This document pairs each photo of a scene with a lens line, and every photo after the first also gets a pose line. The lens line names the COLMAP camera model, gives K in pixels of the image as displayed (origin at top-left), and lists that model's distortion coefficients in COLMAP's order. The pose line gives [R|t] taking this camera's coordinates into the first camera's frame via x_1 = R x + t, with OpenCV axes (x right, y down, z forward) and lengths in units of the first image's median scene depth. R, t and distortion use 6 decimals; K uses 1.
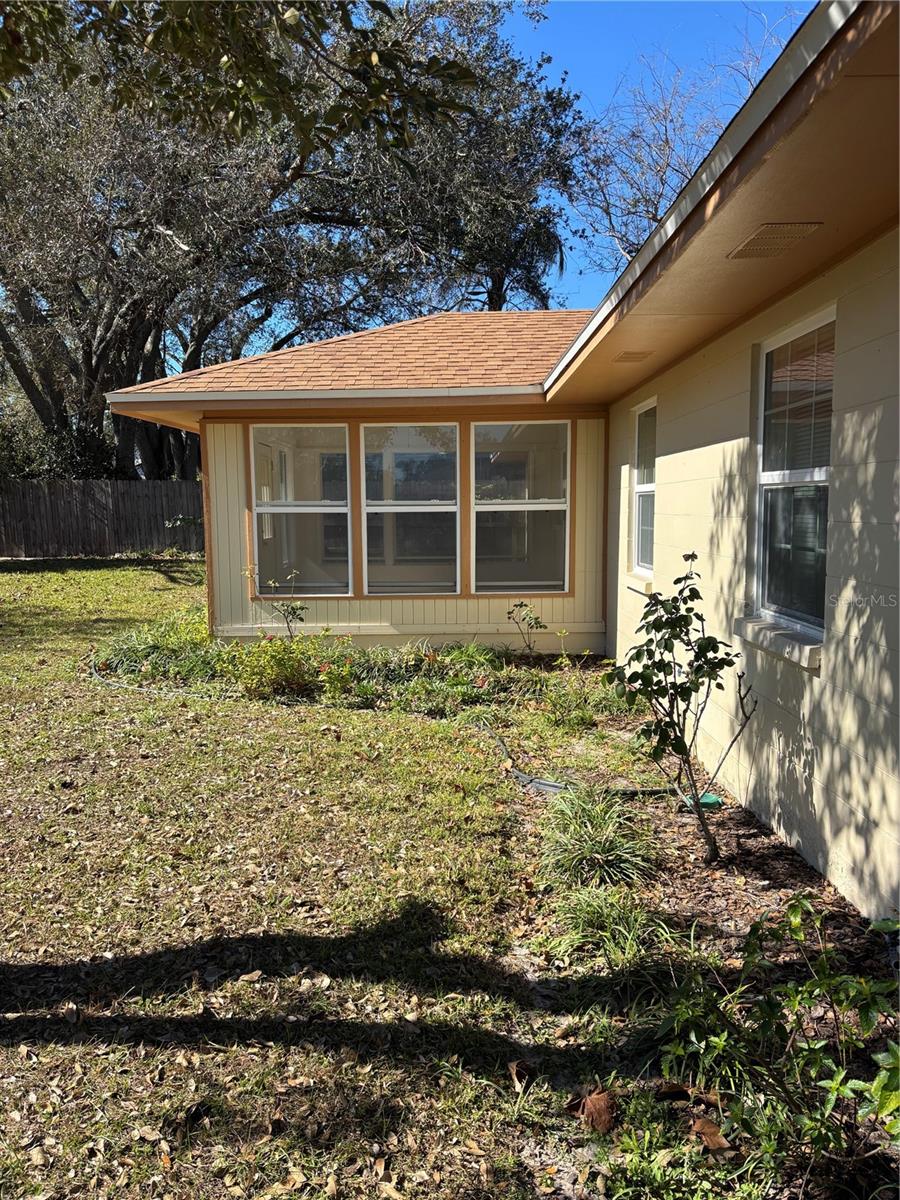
lens RADIAL K [[907.3, 0, 450.0], [0, 907.3, 600.0], [0, 0, 1]] dist [-0.002278, -0.002015]
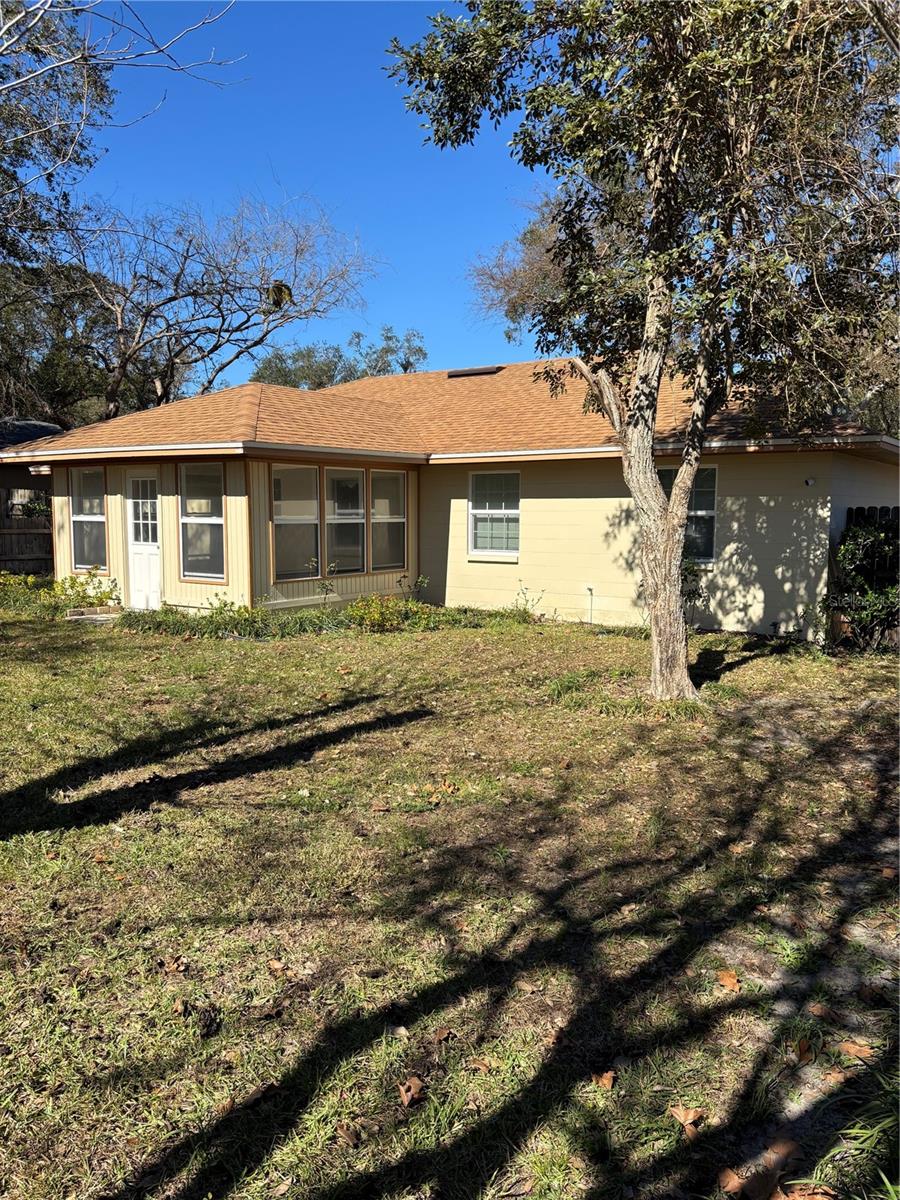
lens RADIAL K [[907.3, 0, 450.0], [0, 907.3, 600.0], [0, 0, 1]] dist [-0.002278, -0.002015]
pose [[0.554786, -0.075813, 0.828531, -1.388603], [0.079975, 0.996088, 0.037594, -0.008598], [-0.828140, 0.045405, 0.558679, -0.049333]]
